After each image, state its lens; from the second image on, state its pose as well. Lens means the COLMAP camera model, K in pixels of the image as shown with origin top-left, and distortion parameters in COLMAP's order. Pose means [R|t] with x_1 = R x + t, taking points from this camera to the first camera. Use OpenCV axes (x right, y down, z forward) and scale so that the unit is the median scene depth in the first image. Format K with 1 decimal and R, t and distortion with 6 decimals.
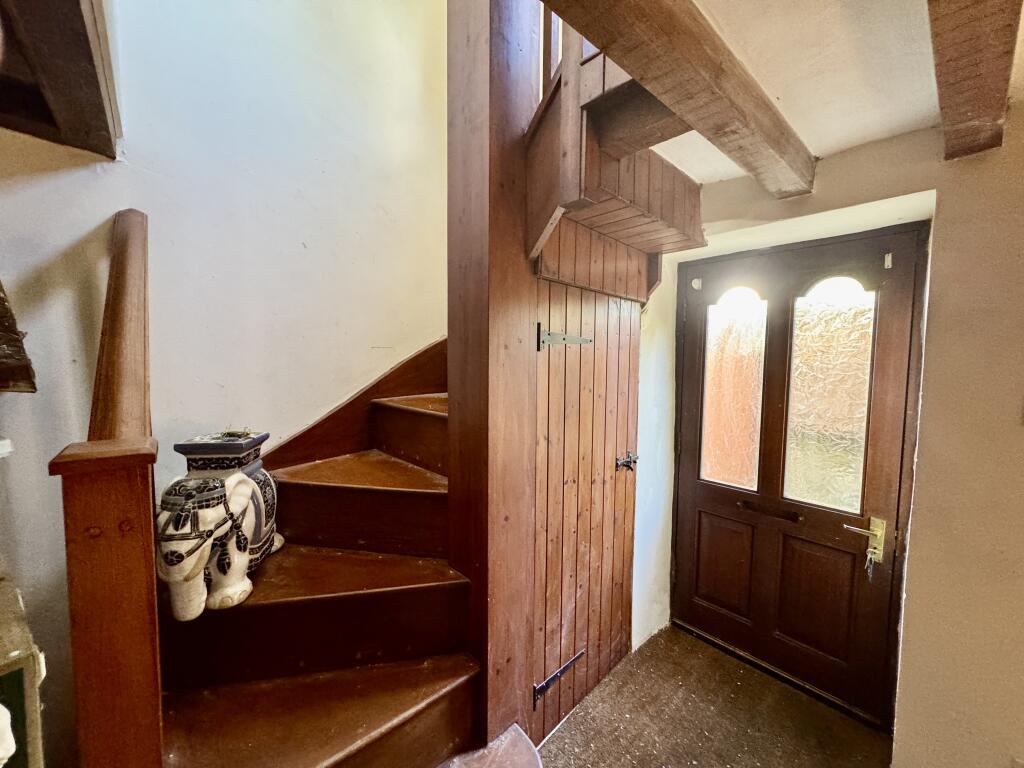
lens RADIAL K [[408.3, 0, 512.7], [0, 408.3, 383.4], [0, 0, 1]] dist [-0.000416, 0.000092]
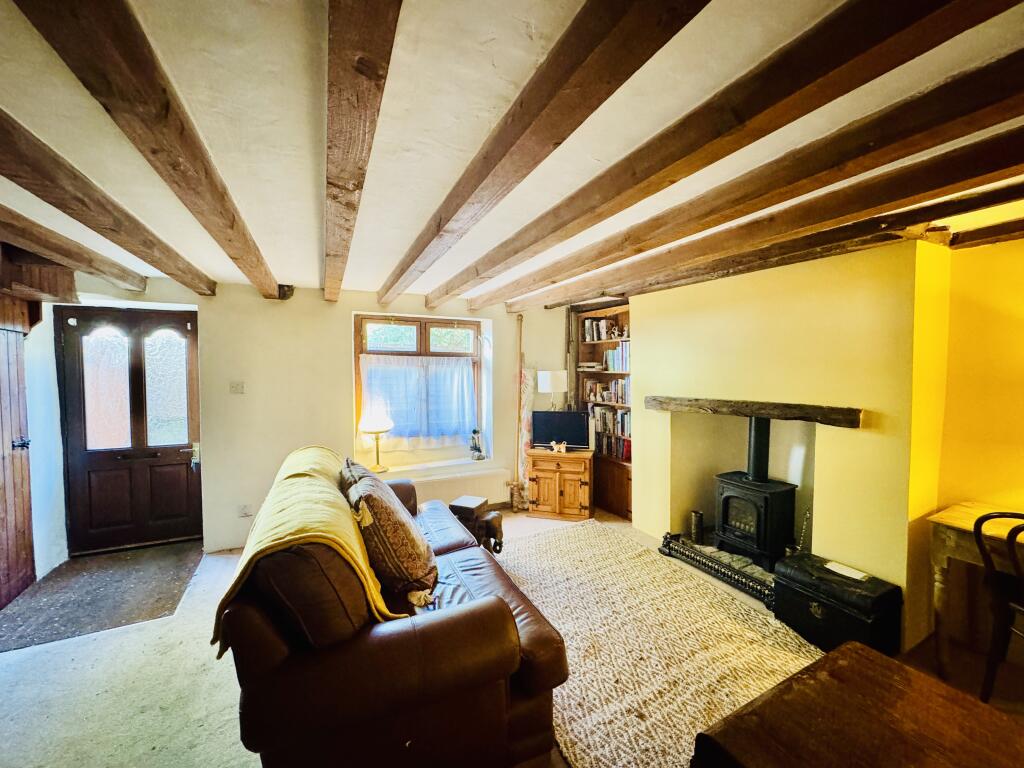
lens RADIAL K [[408.3, 0, 512.7], [0, 408.3, 383.4], [0, 0, 1]] dist [-0.000416, 0.000092]
pose [[0.285227, -0.045302, 0.957389, -0.597234], [0.070809, 0.997149, 0.026088, 0.067143], [-0.955841, 0.060351, 0.287622, -1.084670]]
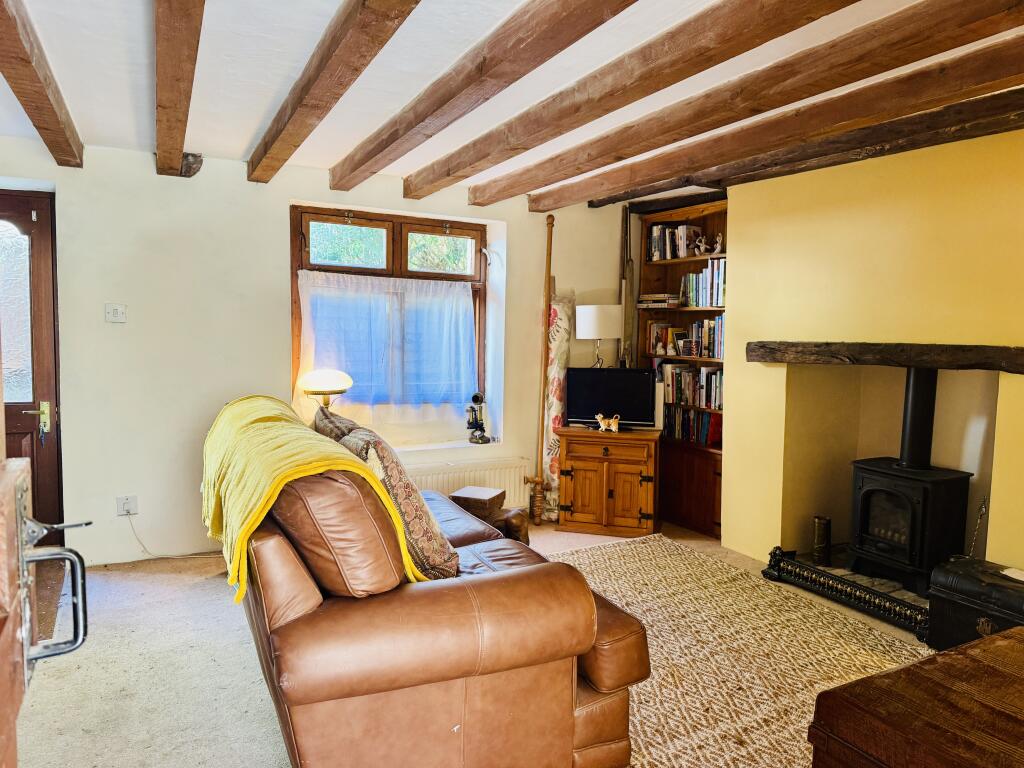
lens RADIAL K [[714.6, 0, 511.7], [0, 714.6, 377.8], [0, 0, 1]] dist [0.075372, -0.102721]
pose [[0.271969, -0.075605, 0.959331, -0.883851], [0.050298, 0.996663, 0.064288, 0.148651], [-0.960991, 0.030768, 0.274864, -1.035950]]
